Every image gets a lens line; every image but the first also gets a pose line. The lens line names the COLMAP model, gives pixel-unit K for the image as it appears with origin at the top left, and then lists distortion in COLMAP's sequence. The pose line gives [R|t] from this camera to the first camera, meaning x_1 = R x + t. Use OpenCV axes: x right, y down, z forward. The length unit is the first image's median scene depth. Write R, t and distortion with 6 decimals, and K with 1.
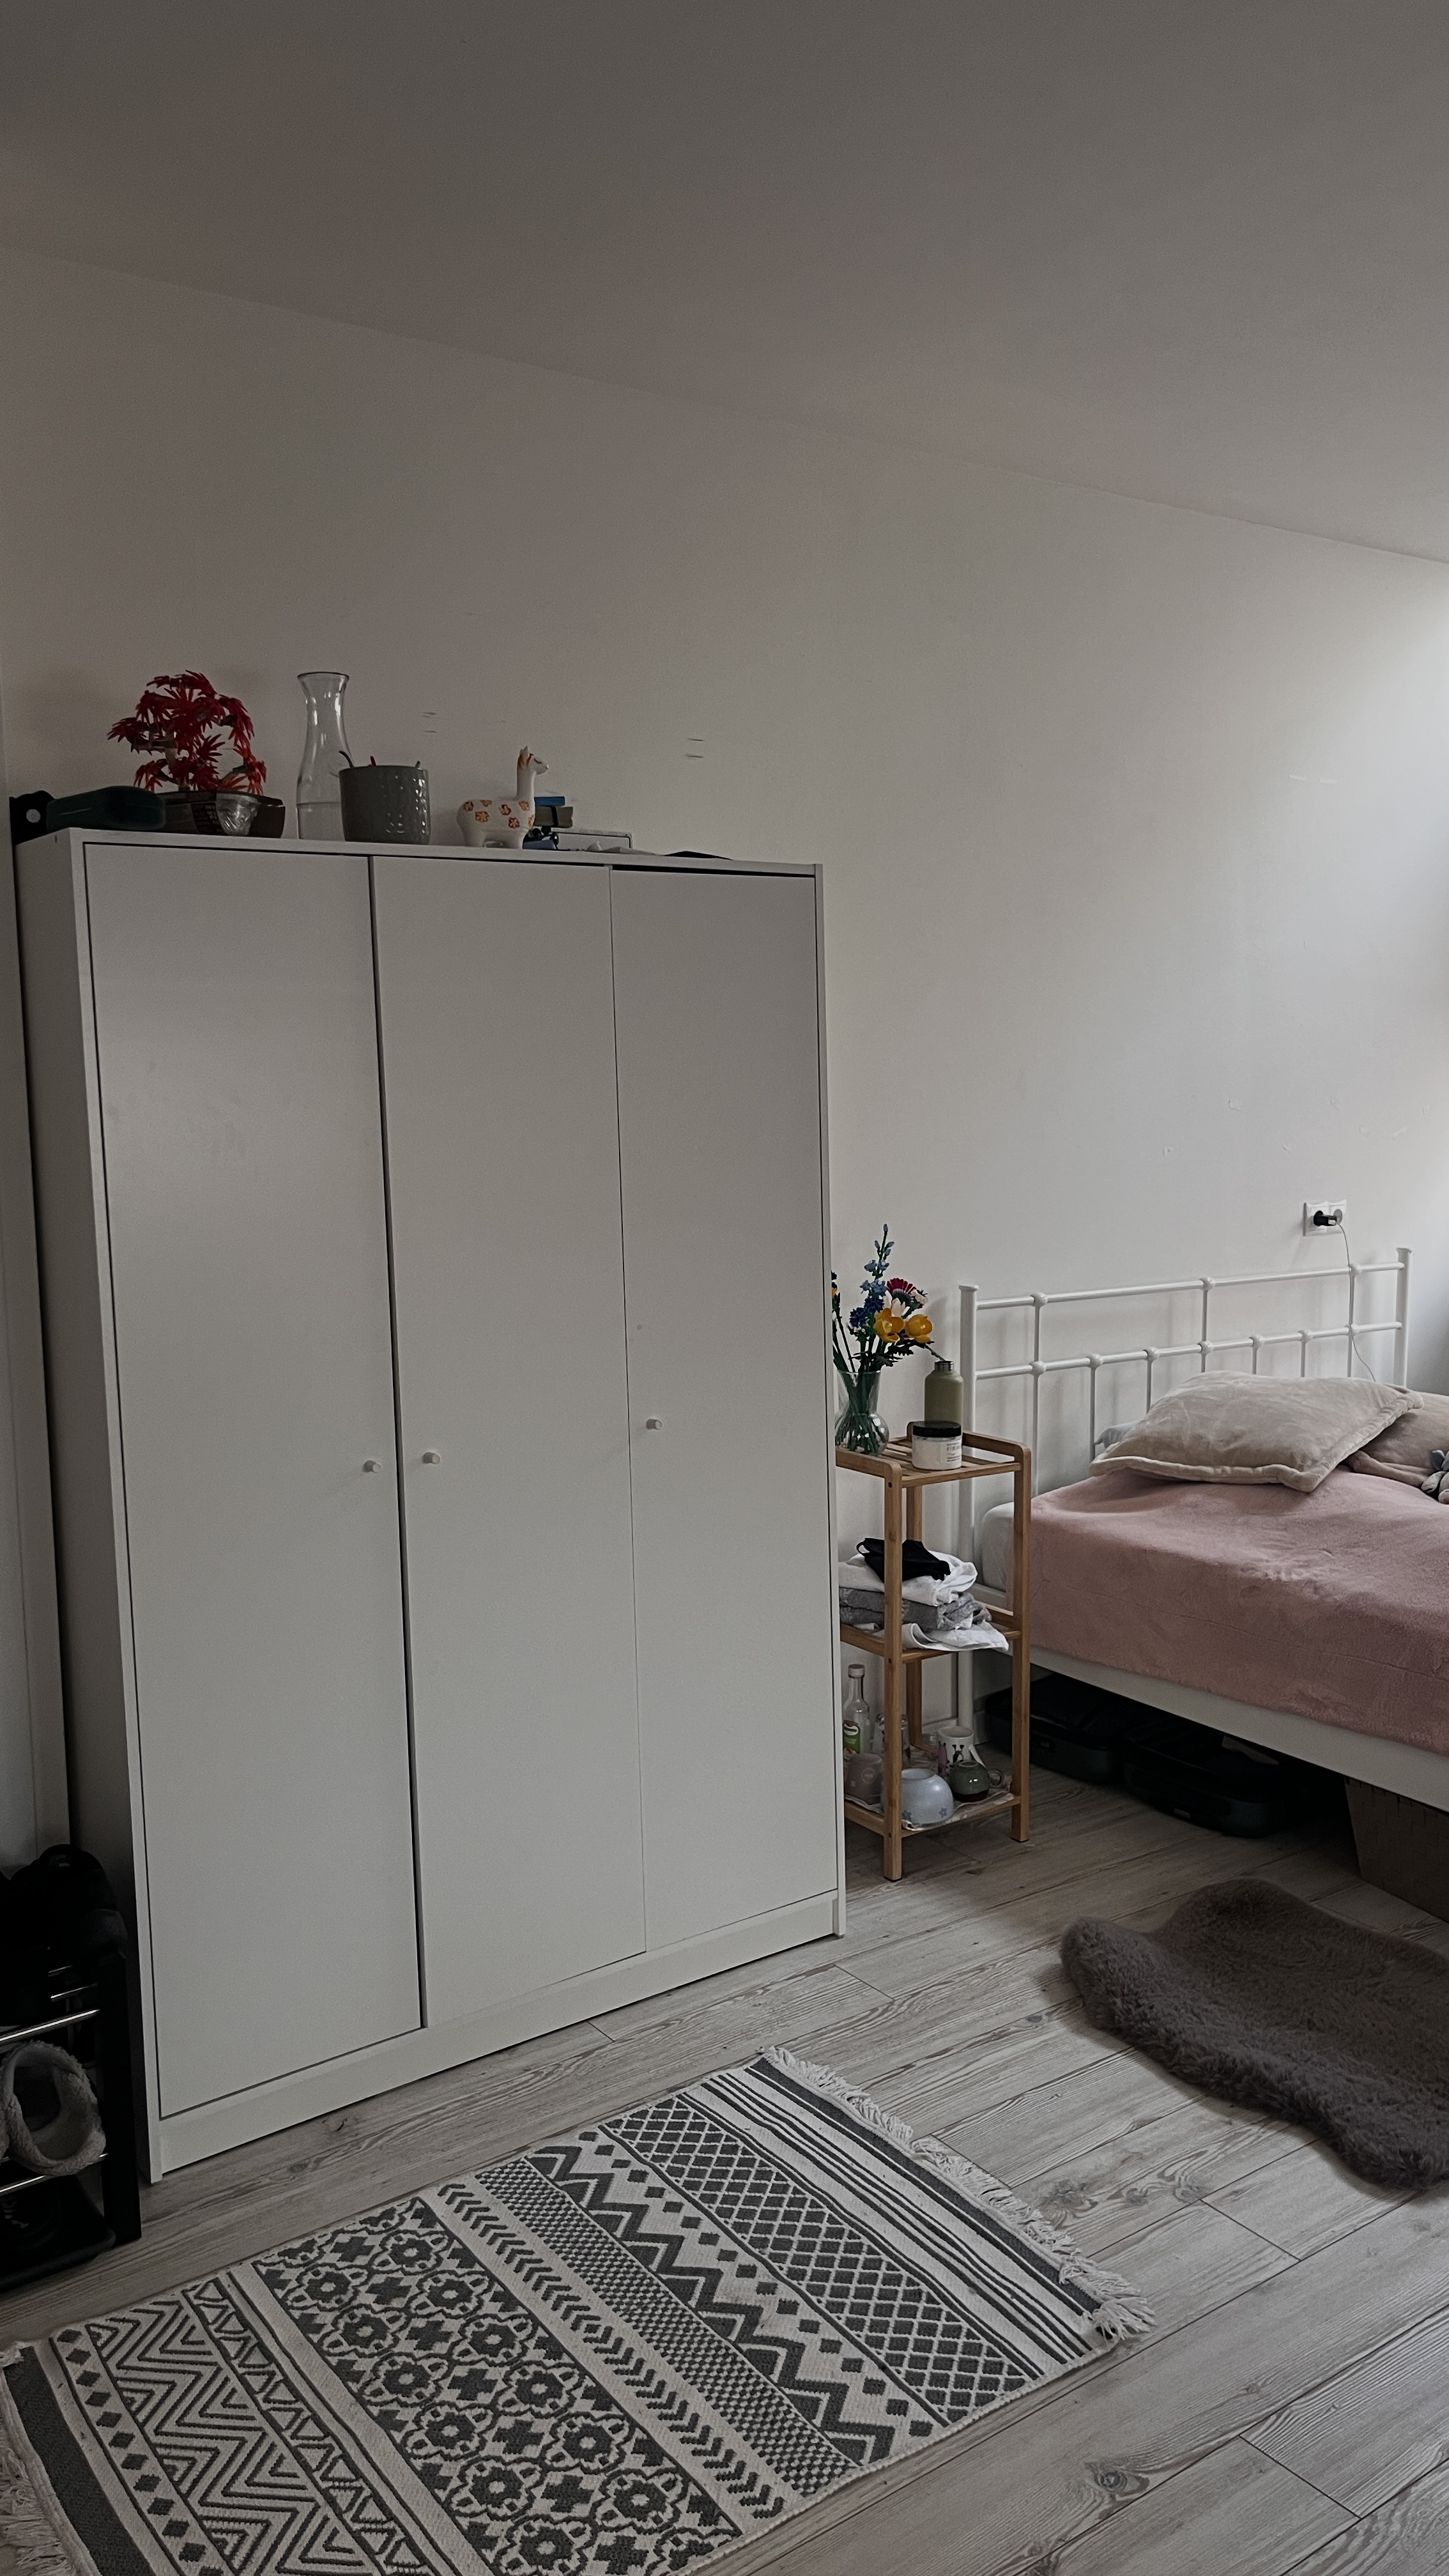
lens RADIAL K [[1942.3, 0, 742.5], [0, 1942.3, 1280.6], [0, 0, 1]] dist [0.048597, -0.066210]
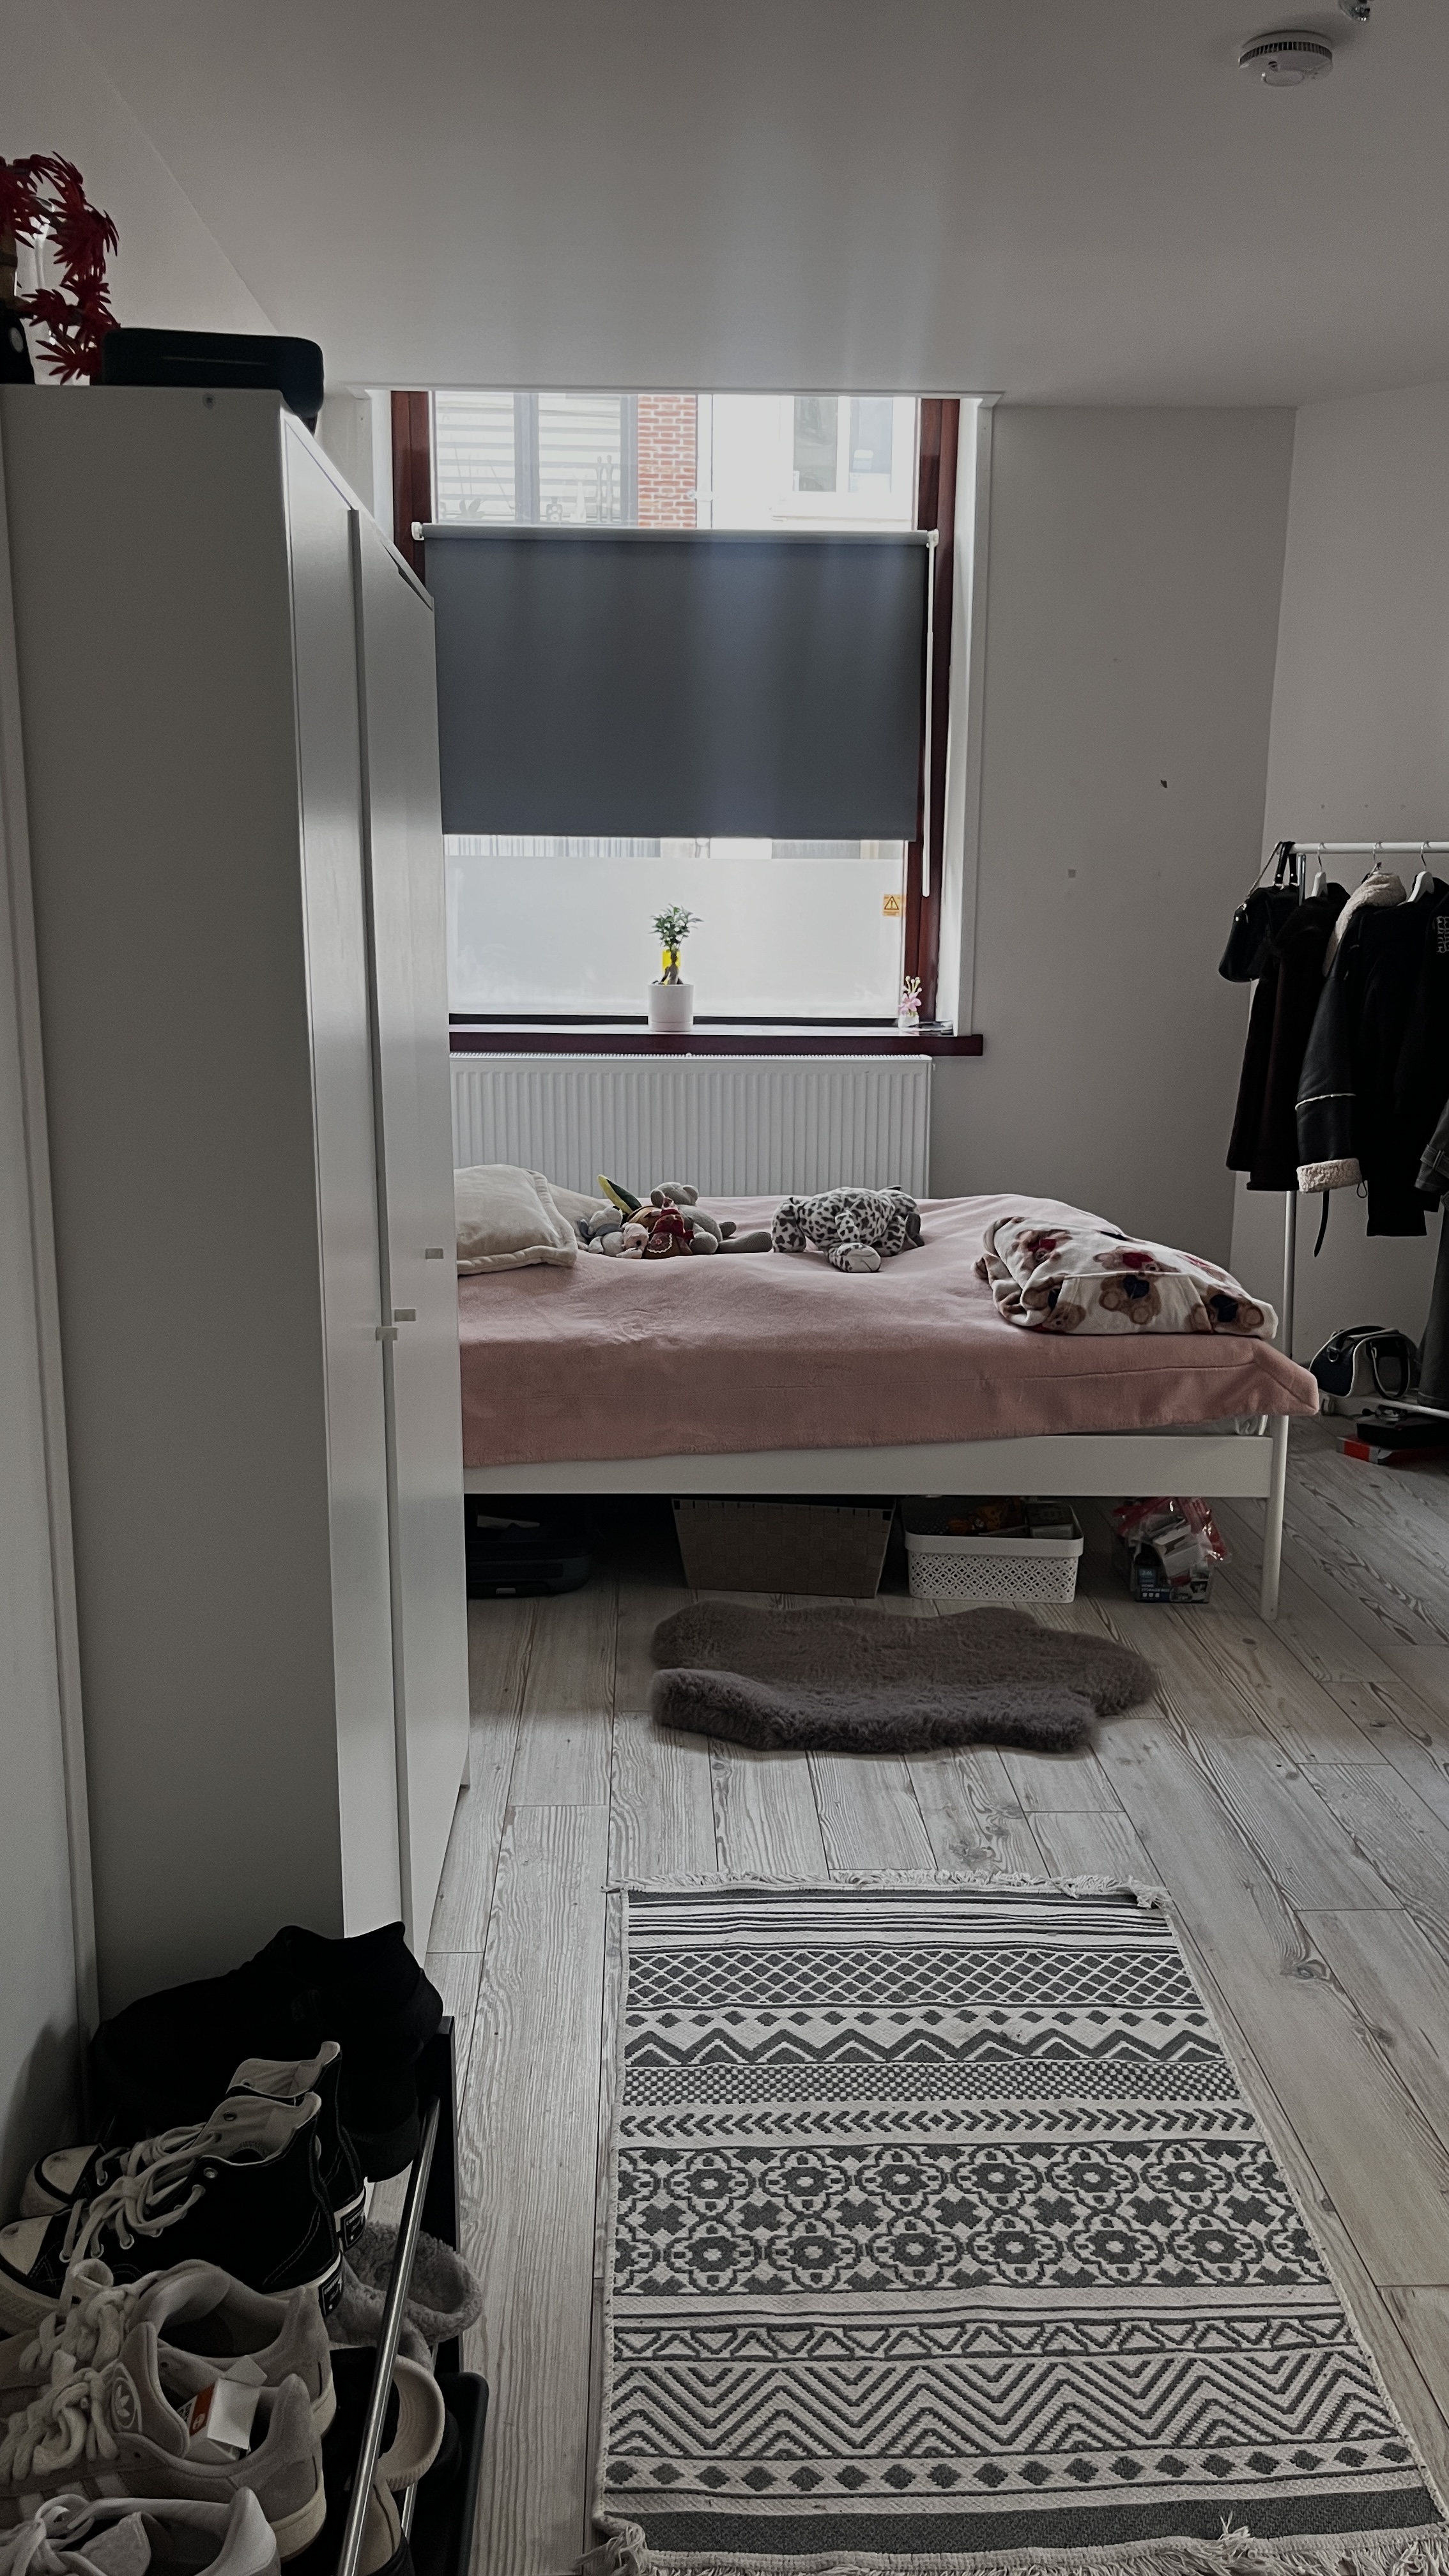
lens RADIAL K [[1942.3, 0, 722.7], [0, 1942.3, 1306.7], [0, 0, 1]] dist [0.048597, -0.066210]
pose [[0.550383, -0.153145, 0.820747, -0.834535], [0.078077, 0.988166, 0.132027, -0.005711], [-0.831254, -0.008584, 0.555827, 0.520738]]
